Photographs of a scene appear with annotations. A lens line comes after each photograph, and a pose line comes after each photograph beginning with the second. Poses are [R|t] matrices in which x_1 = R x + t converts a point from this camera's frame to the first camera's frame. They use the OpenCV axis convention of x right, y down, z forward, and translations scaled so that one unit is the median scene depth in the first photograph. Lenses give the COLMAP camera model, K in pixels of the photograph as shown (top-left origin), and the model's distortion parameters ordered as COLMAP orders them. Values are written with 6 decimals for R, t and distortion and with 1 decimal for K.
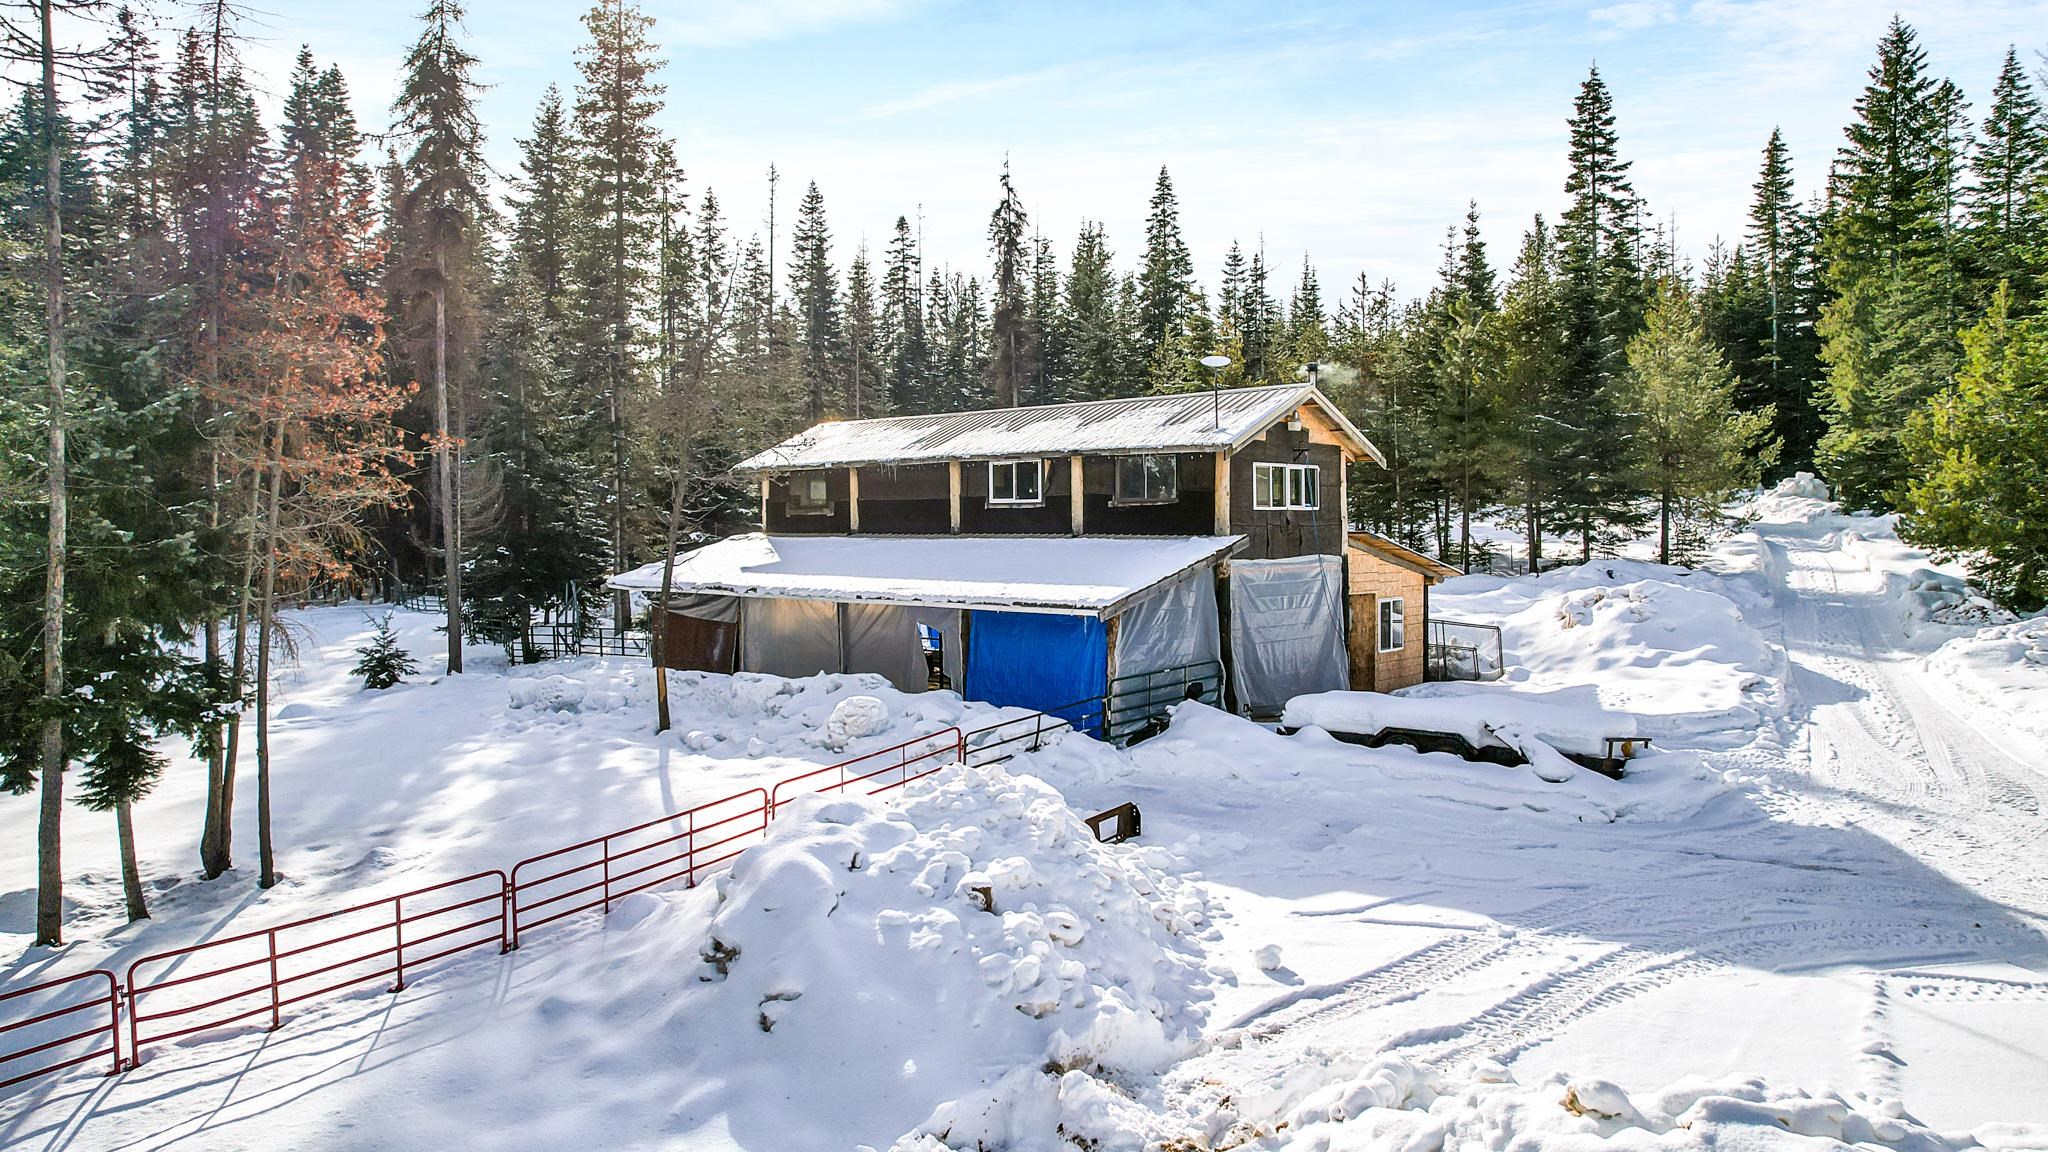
lens RADIAL K [[1297.7, 0, 1024.0], [0, 1297.7, 576.0], [0, 0, 1]] dist [-0.074969, 0.060851]
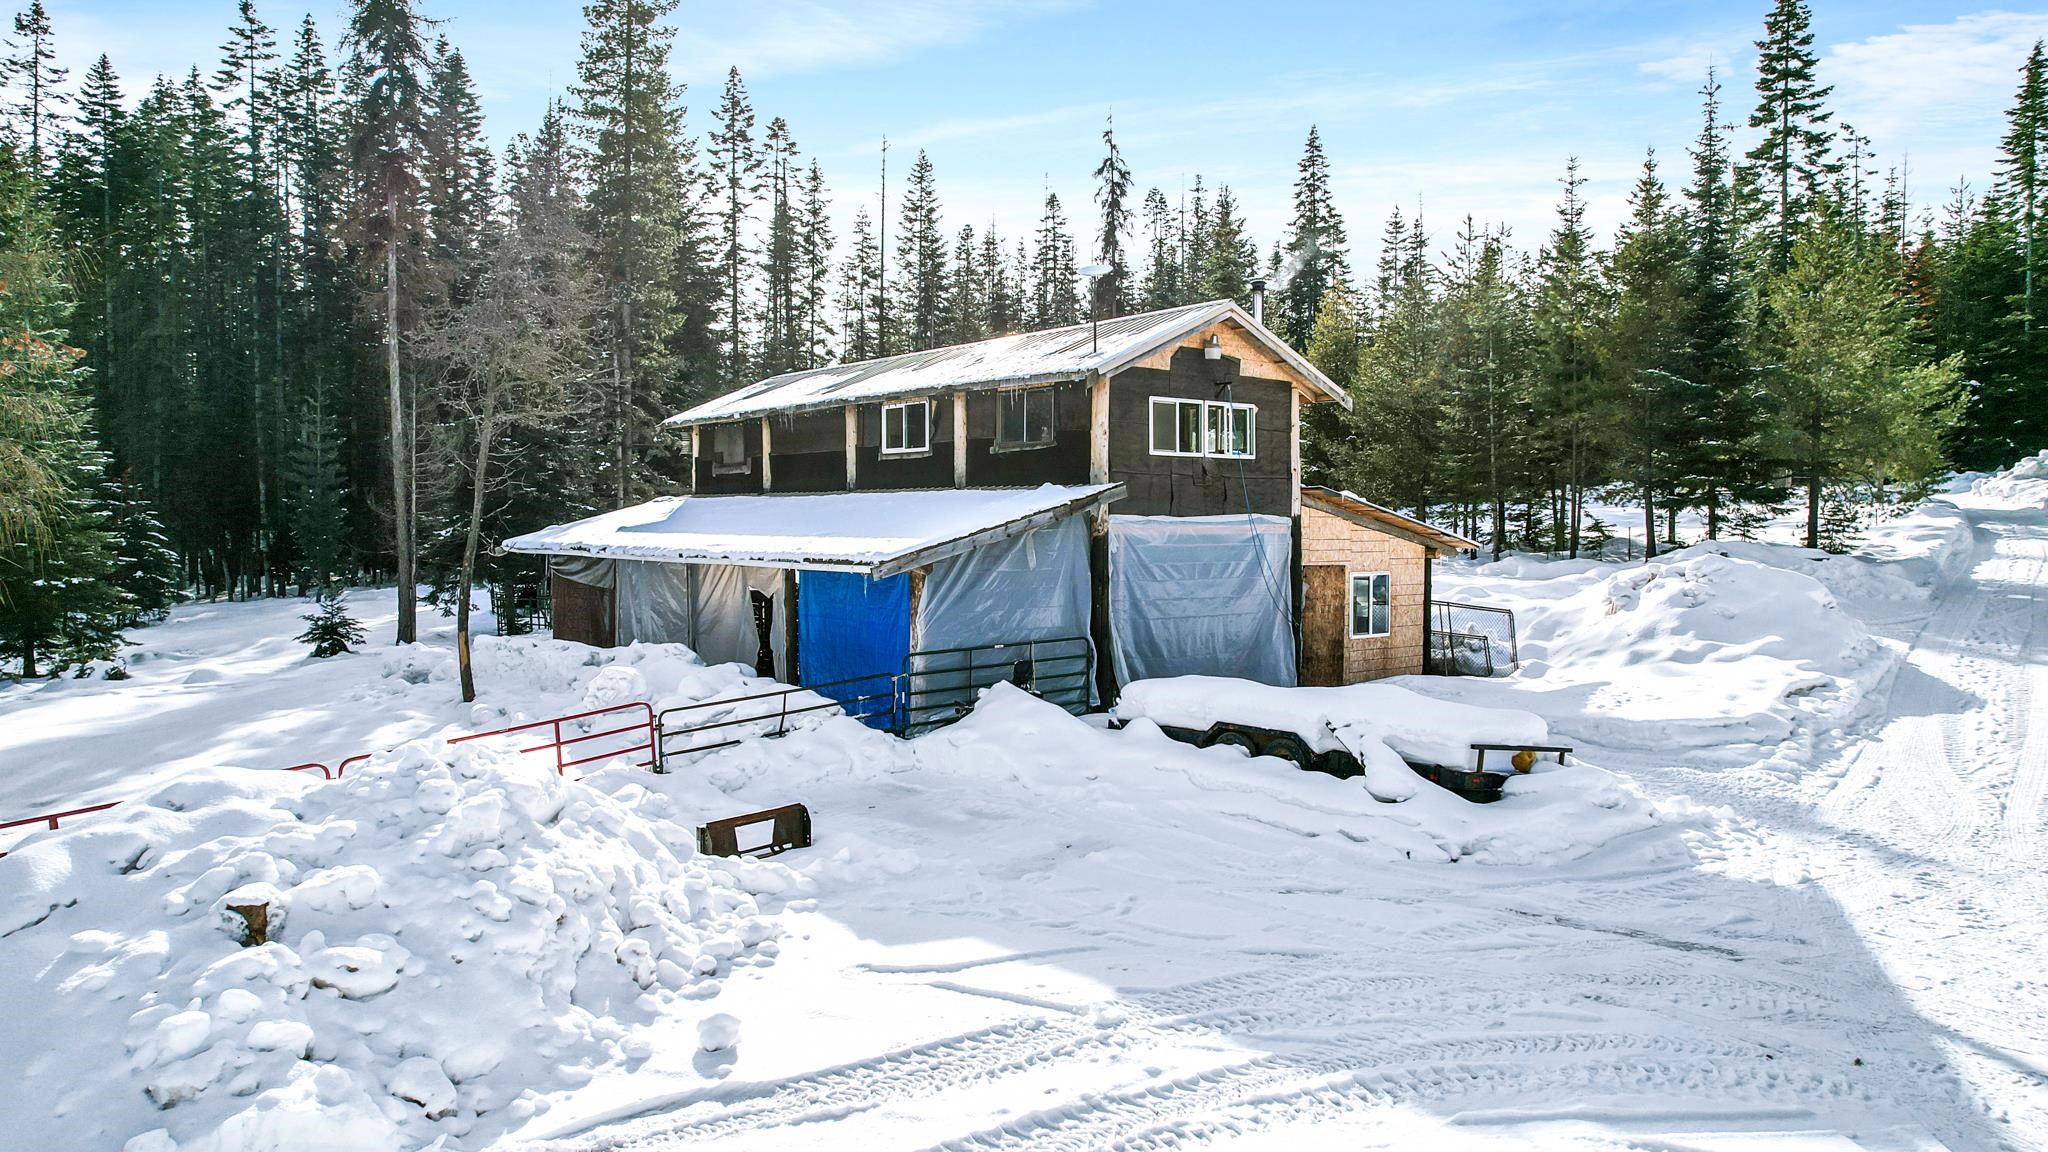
lens RADIAL K [[1318.5, 0, 1024.6], [0, 1318.5, 590.4], [0, 0, 1]] dist [-0.078305, 0.067720]
pose [[0.987819, 0.016076, -0.154773, 0.198357], [-0.014185, 0.999811, 0.013316, 0.021052], [0.154958, -0.010959, 0.987860, 0.146957]]
